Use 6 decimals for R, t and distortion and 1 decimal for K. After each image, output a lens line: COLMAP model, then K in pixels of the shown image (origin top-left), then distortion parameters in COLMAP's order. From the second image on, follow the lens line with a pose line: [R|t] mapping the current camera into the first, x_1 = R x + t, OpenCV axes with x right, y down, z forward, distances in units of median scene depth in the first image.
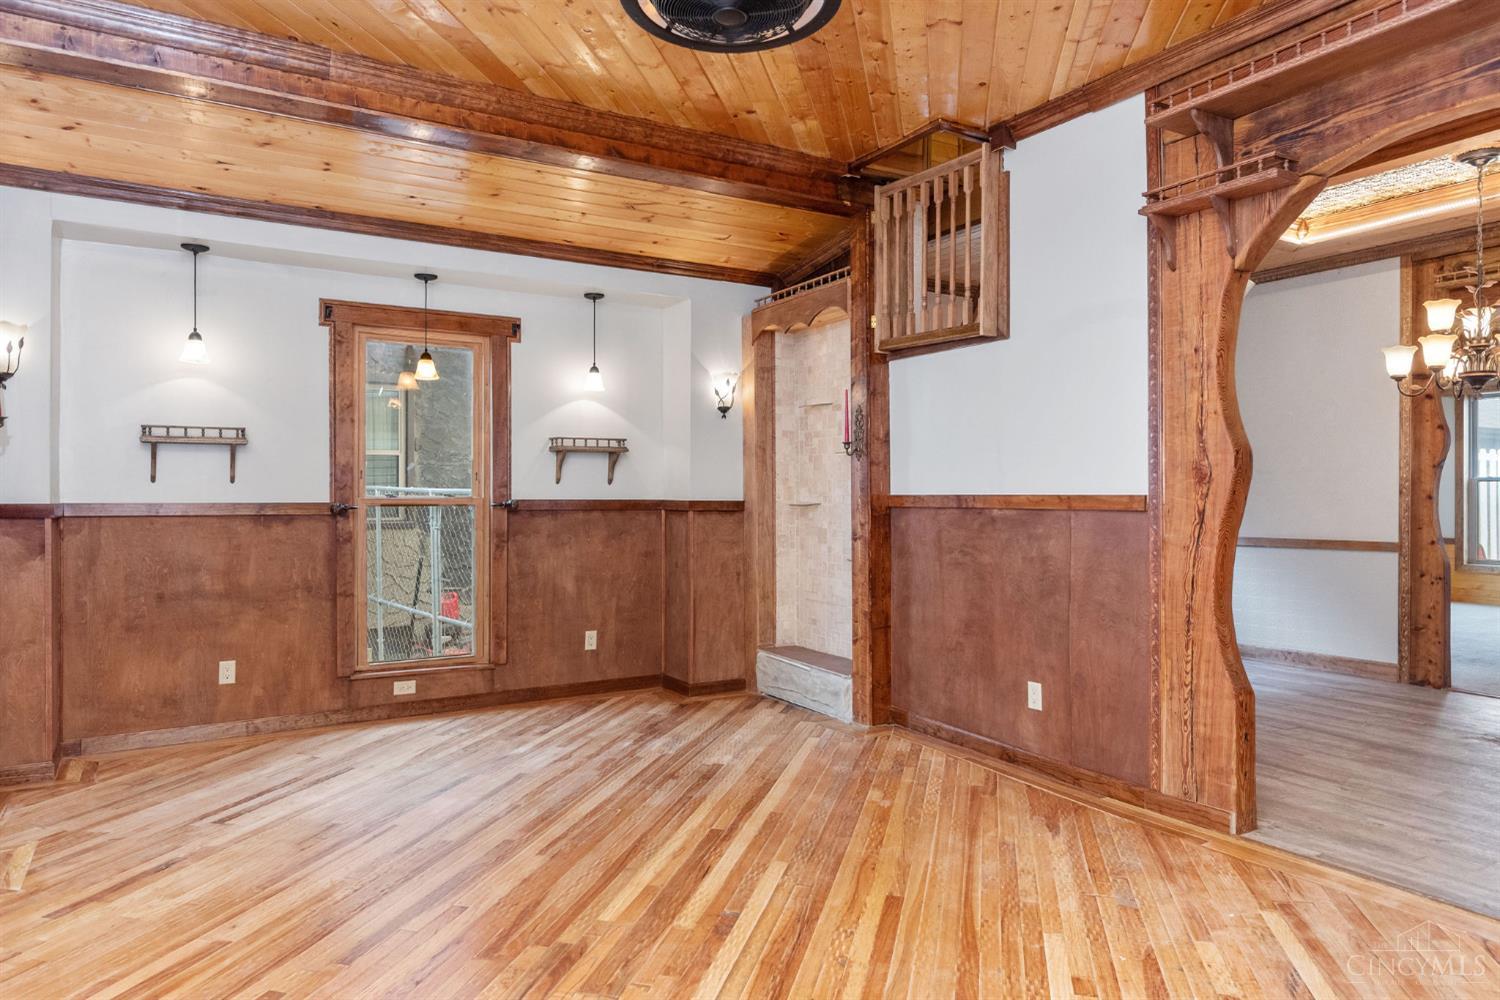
lens RADIAL K [[928.0, 0, 750.0], [0, 928.0, 500.0], [0, 0, 1]] dist [-0.001909, -0.000561]
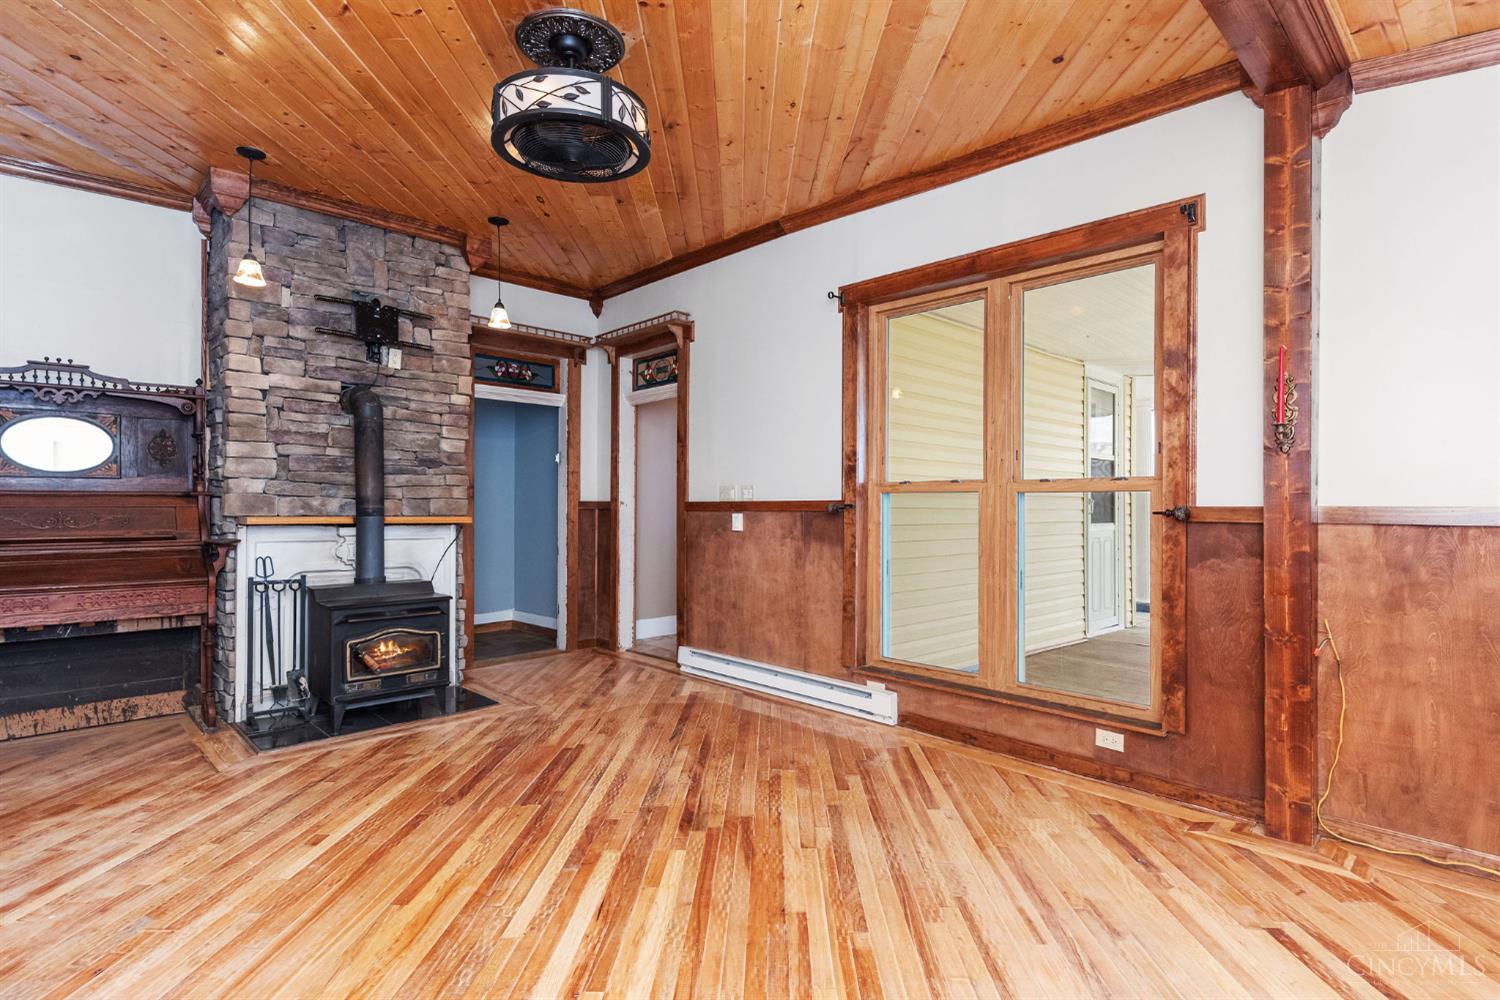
lens RADIAL K [[746.9, 0, 741.6], [0, 746.9, 506.0], [0, 0, 1]] dist [-0.002916, -0.001948]
pose [[-0.977092, -0.003375, -0.212791, -0.022044], [-0.004373, 0.999982, 0.004222, 0.003060], [0.212773, 0.005056, -0.977089, 1.493404]]
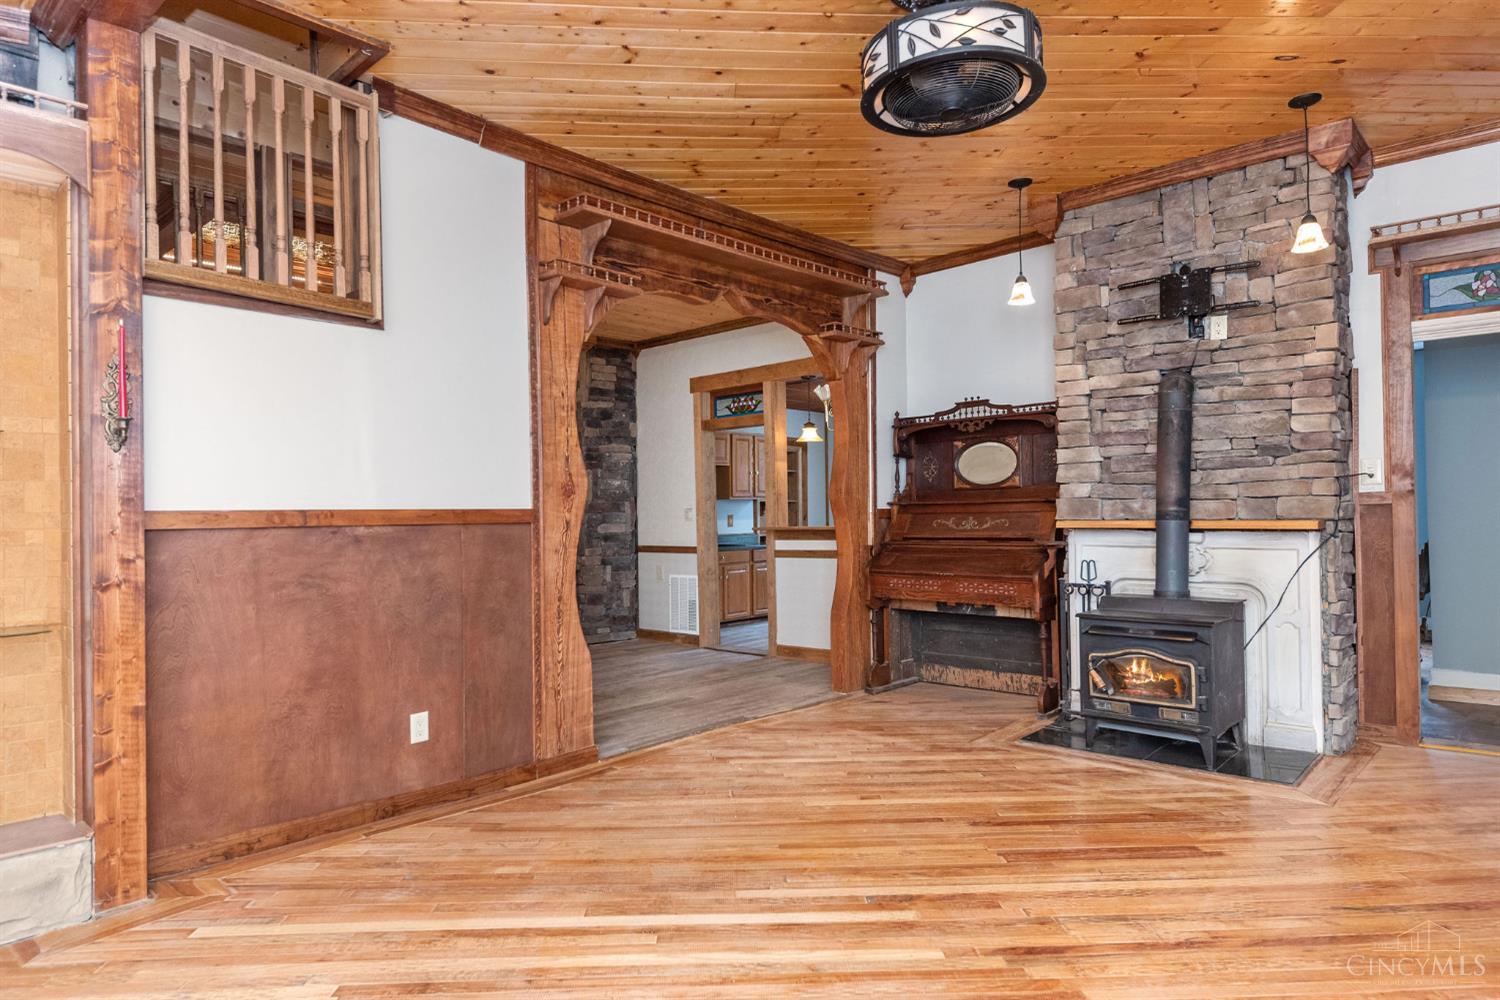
lens RADIAL K [[868.3, 0, 746.9], [0, 868.3, 507.6], [0, 0, 1]] dist [0.002404, -0.001581]
pose [[-0.277980, 0.012137, 0.960510, -0.720847], [0.020204, 0.999773, -0.006786, 0.006239], [-0.960374, 0.017520, -0.278162, 1.084549]]
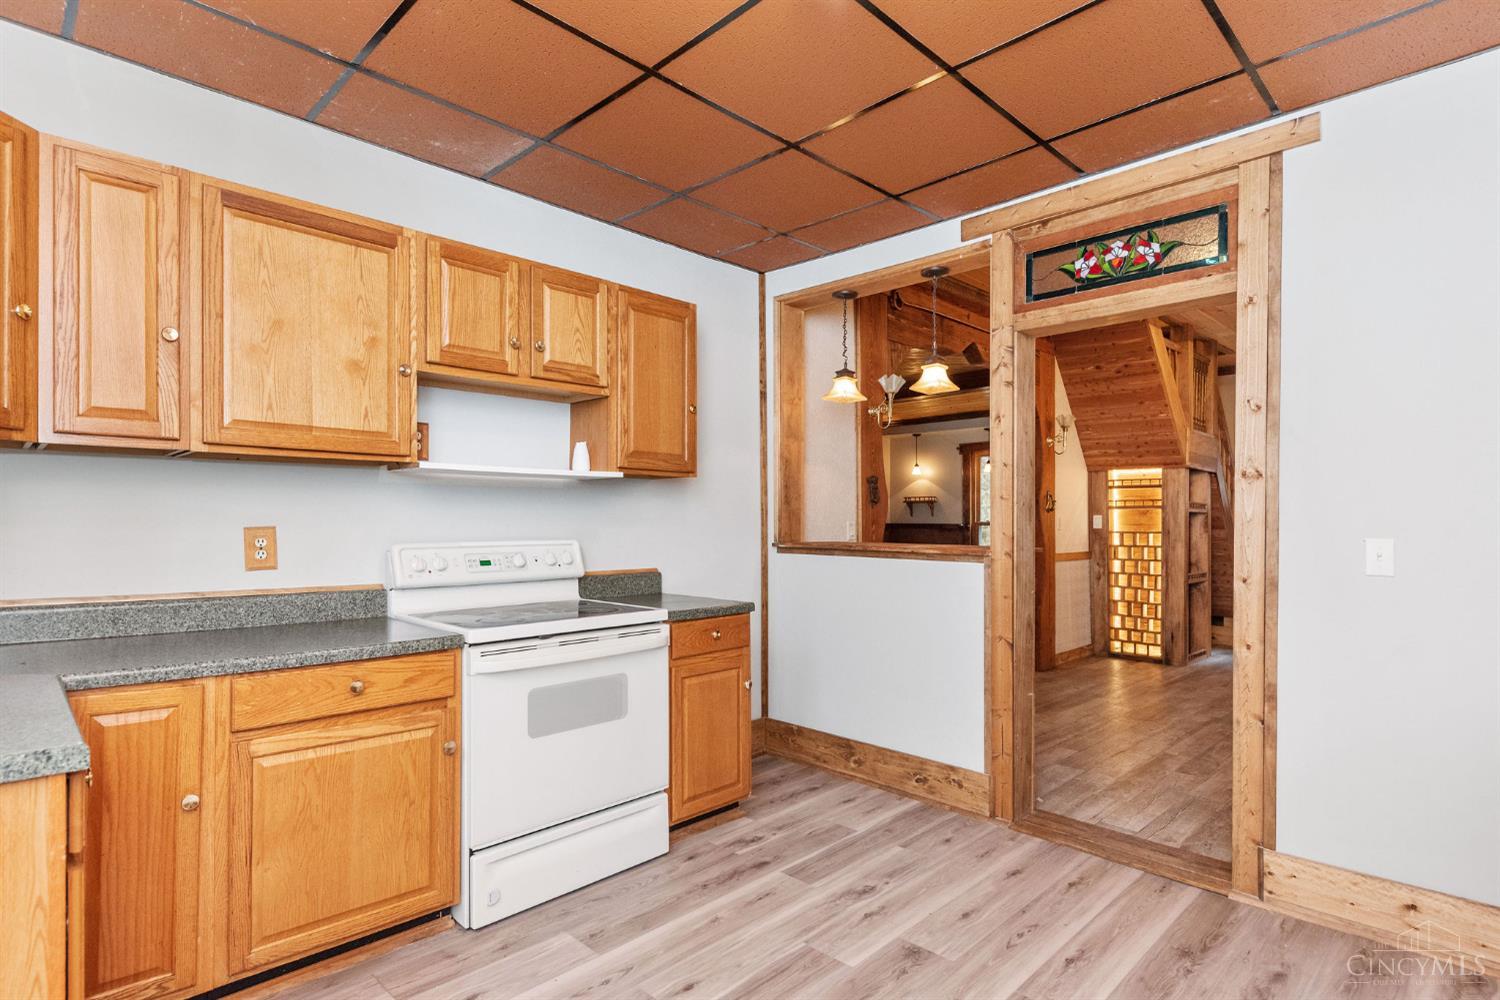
lens RADIAL K [[777.4, 0, 749.5], [0, 777.4, 517.5], [0, 0, 1]] dist [-0.000932, -0.000451]
pose [[0.231436, -0.004100, -0.972841, 2.132069], [-0.007810, 0.999951, -0.006072, 0.010167], [0.972819, 0.009003, 0.231393, -0.097866]]
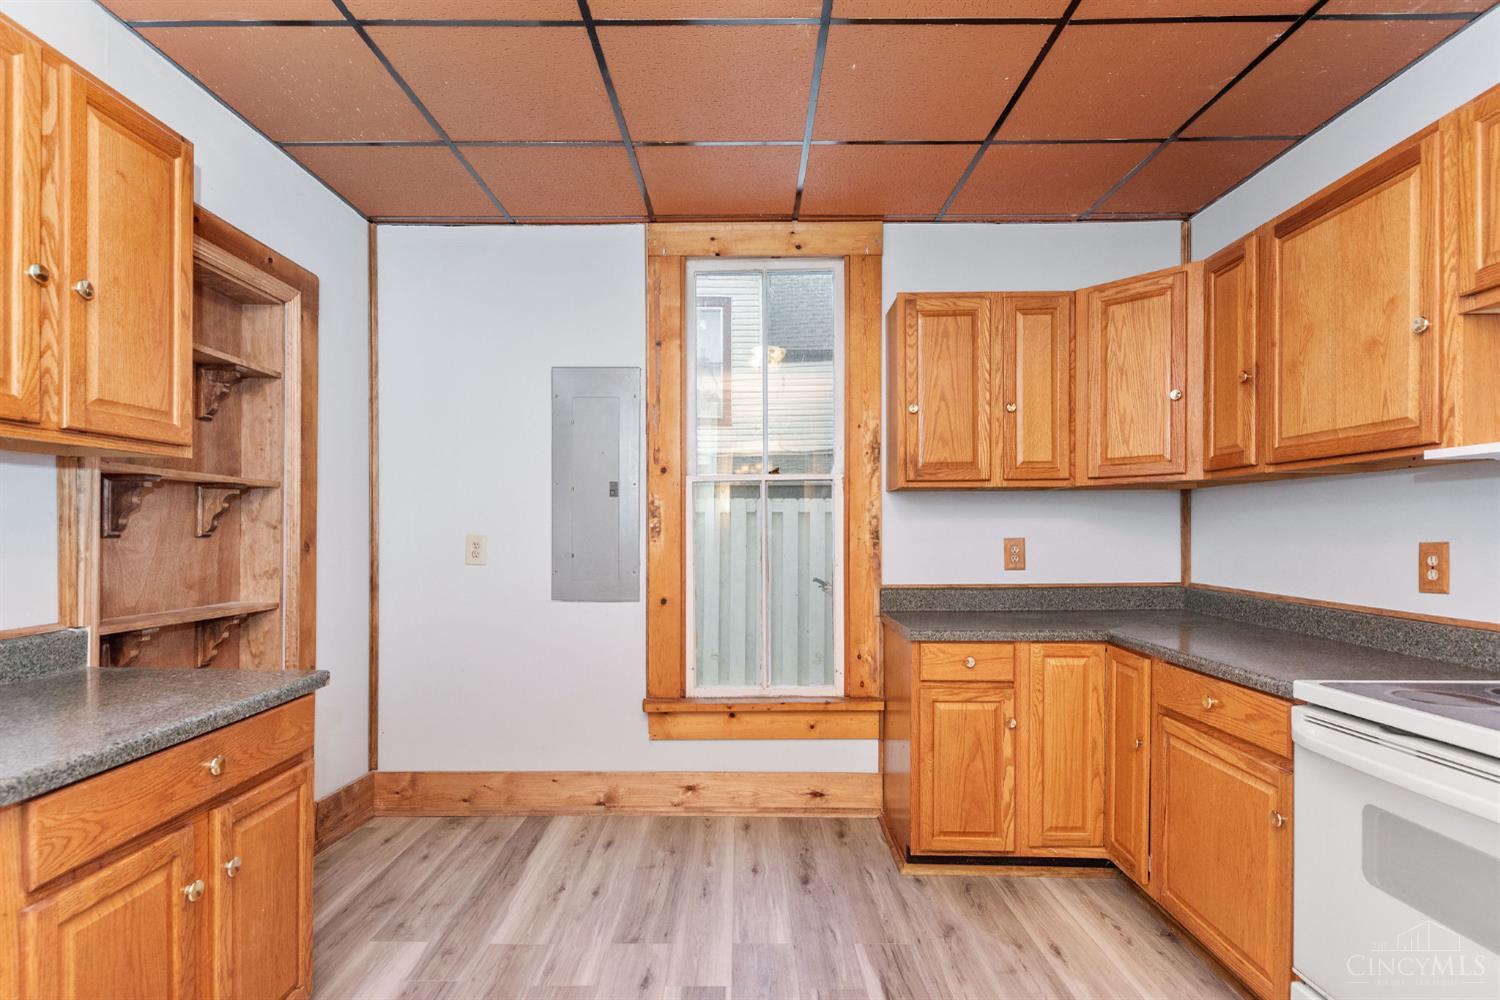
lens RADIAL K [[748.4, 0, 746.5], [0, 748.4, 532.8], [0, 0, 1]] dist [0.000327, 0.000012]
pose [[-0.857922, -0.004344, 0.513762, 1.513281], [0.000372, 0.999959, 0.009076, 0.004843], [-0.513780, 0.007977, -0.857885, 0.399390]]
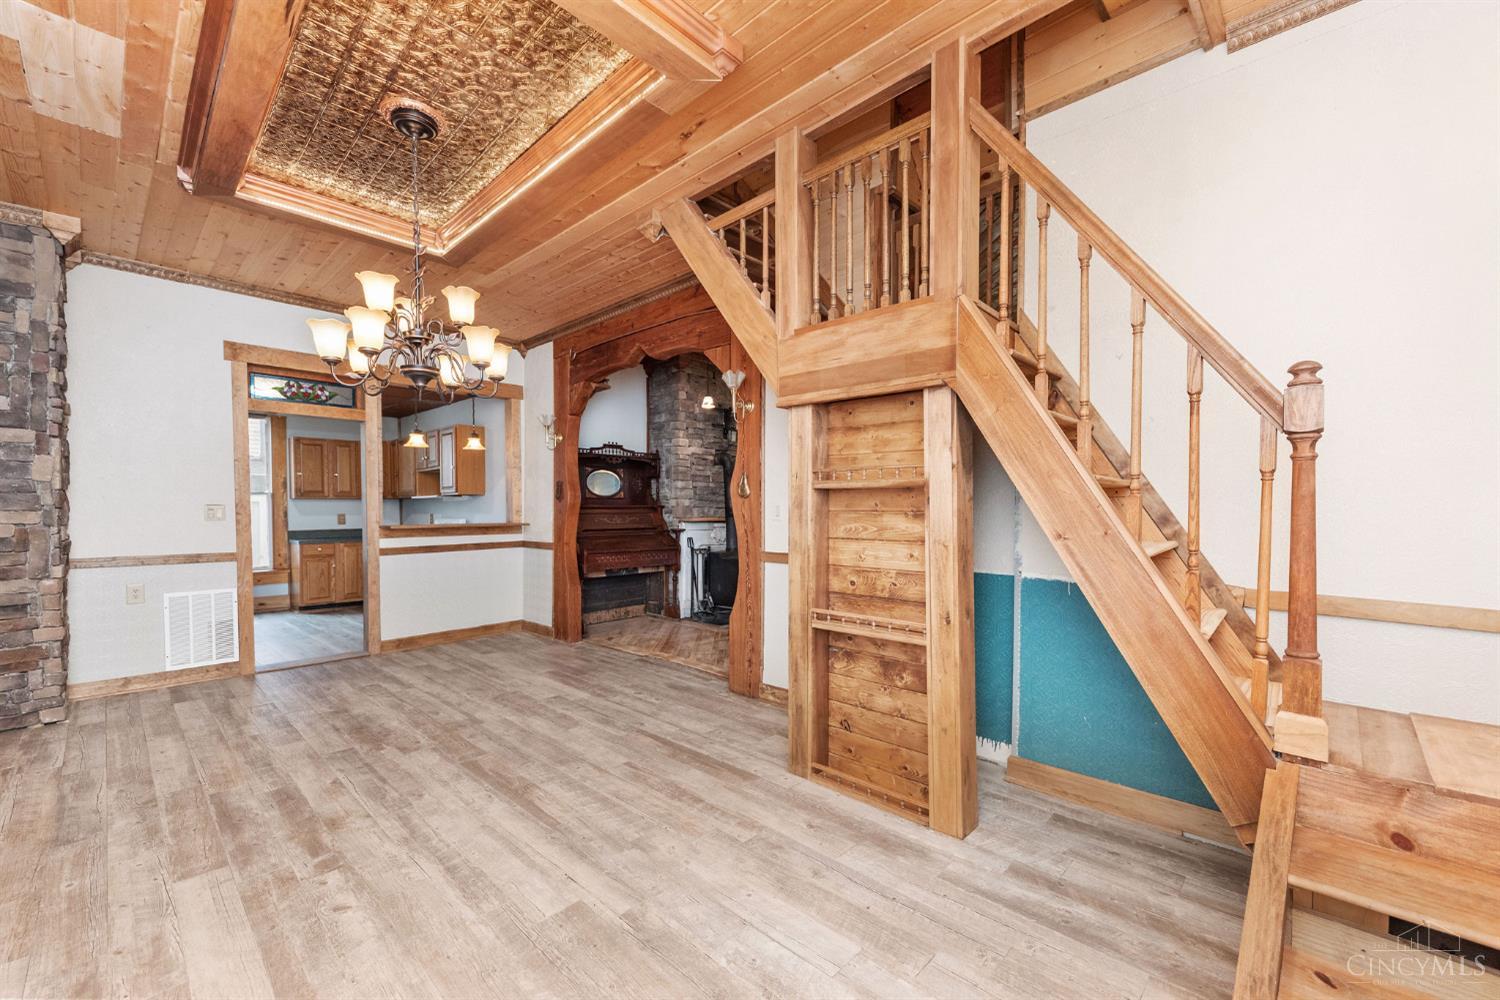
lens RADIAL K [[601.8, 0, 742.4], [0, 601.8, 513.9], [0, 0, 1]] dist [0.001441, 0.000346]
pose [[-0.963577, 0.004157, -0.267400, 0.828914], [0.001445, 0.999946, 0.010337, -0.003253], [0.267429, 0.009574, -0.963530, 2.098025]]
